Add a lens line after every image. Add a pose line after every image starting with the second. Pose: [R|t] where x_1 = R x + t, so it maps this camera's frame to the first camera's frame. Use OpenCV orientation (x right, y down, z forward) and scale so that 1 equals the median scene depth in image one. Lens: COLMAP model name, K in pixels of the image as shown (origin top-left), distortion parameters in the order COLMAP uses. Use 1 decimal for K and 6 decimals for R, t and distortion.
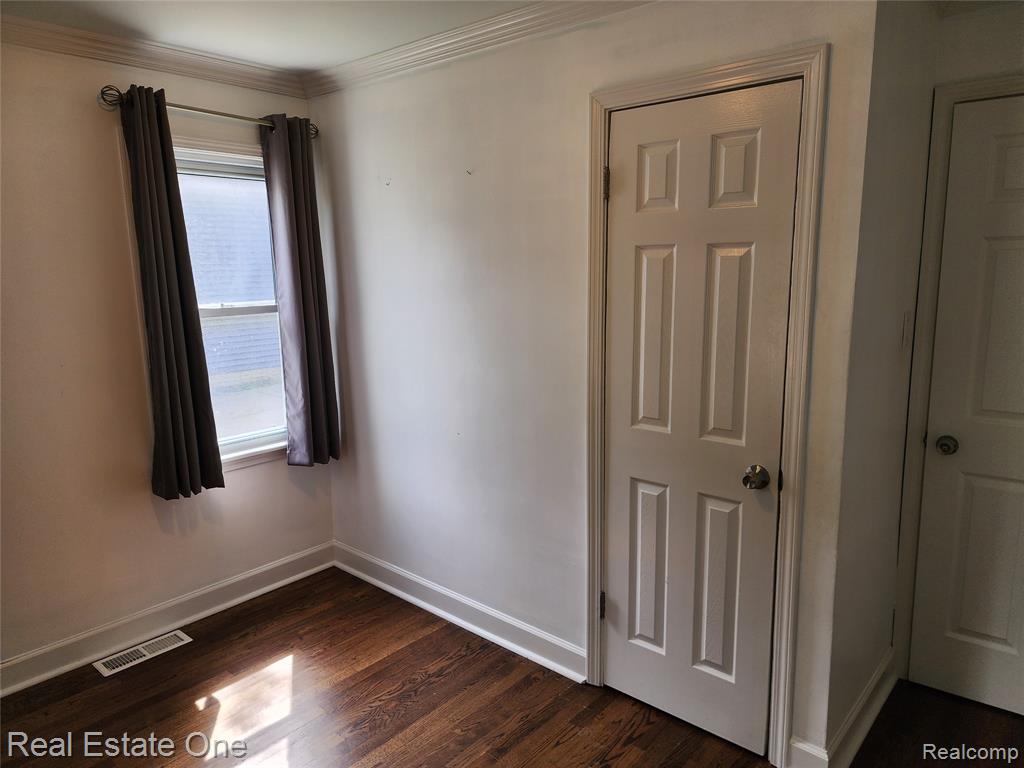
lens RADIAL K [[686.9, 0, 505.3], [0, 686.9, 390.8], [0, 0, 1]] dist [0.086433, -0.084505]
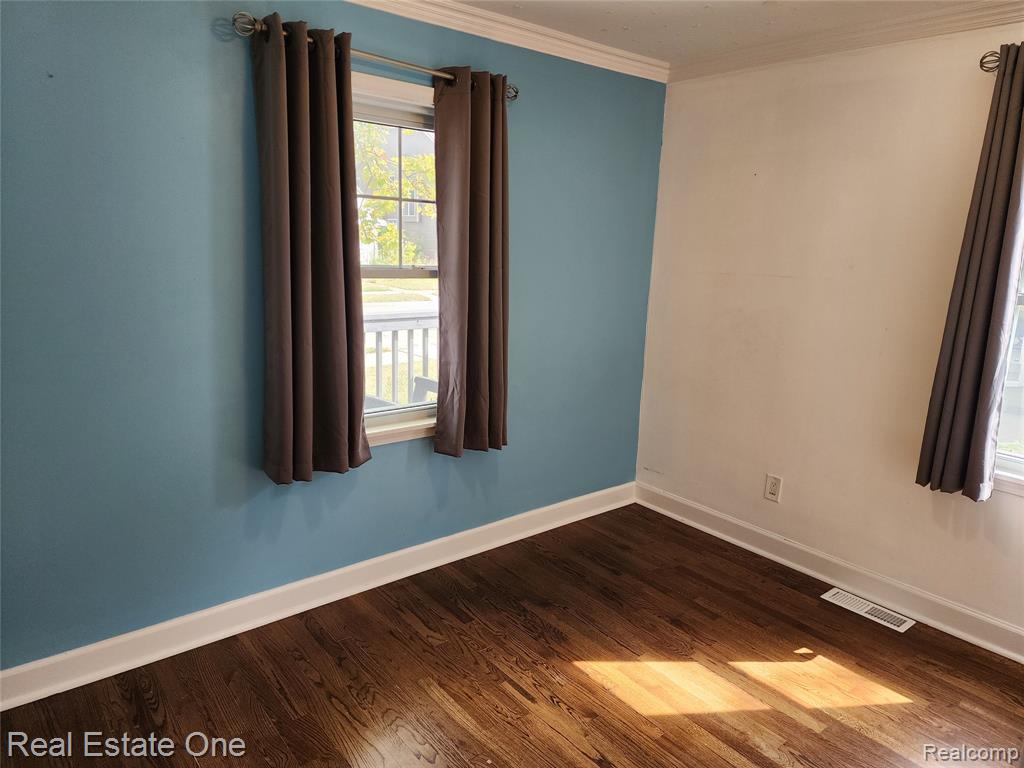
lens RADIAL K [[686.9, 0, 505.3], [0, 686.9, 390.8], [0, 0, 1]] dist [0.086433, -0.084505]
pose [[-0.170635, 0.238208, -0.956107, 0.542295], [-0.194270, 0.943158, 0.269653, -0.123726], [0.965993, 0.231755, -0.114659, 0.554138]]
